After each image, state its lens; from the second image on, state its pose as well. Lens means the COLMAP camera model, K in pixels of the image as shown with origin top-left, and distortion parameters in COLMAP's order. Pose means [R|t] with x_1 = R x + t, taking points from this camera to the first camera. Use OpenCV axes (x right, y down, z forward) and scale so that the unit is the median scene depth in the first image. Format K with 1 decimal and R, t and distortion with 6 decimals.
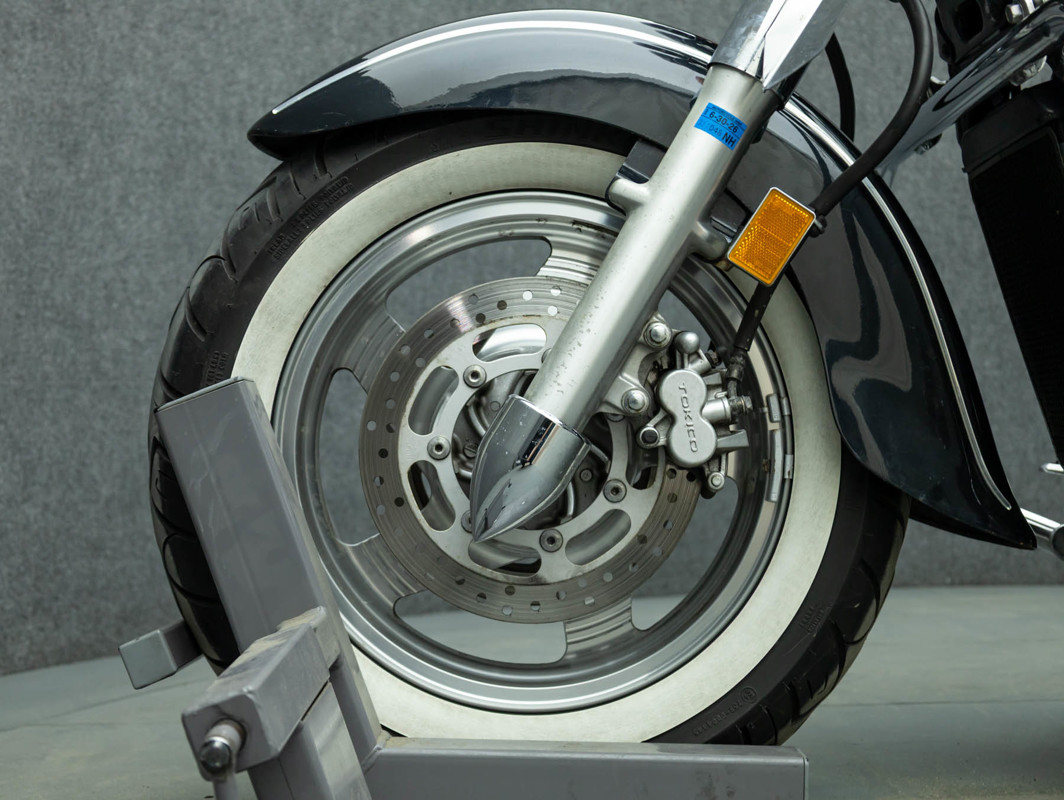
lens RADIAL K [[1522.7, 0, 530.8], [0, 1522.7, 401.2], [0, 0, 1]] dist [0.006850, 0.020373]
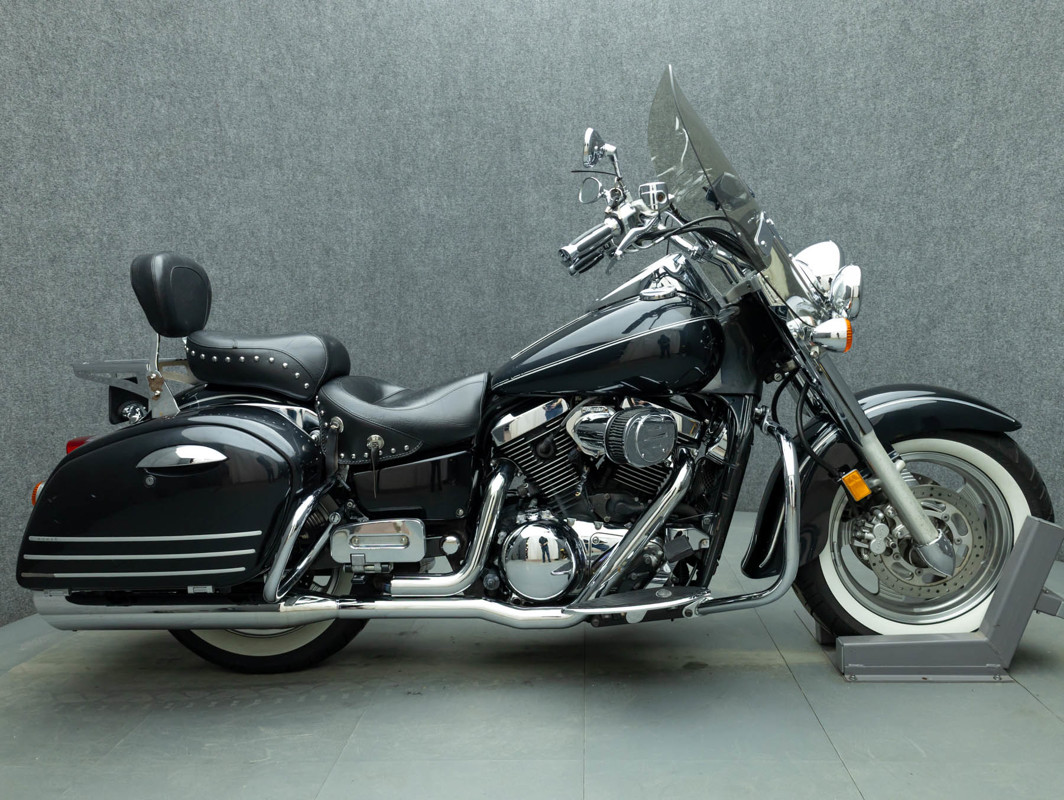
lens RADIAL K [[838.0, 0, 530.6], [0, 838.0, 403.4], [0, 0, 1]] dist [0.009510, 0.005720]
pose [[0.996578, -0.000766, -0.082656, 0.334986], [0.010543, 0.992968, 0.117914, -0.223999], [0.081984, -0.118382, 0.989578, -0.283685]]
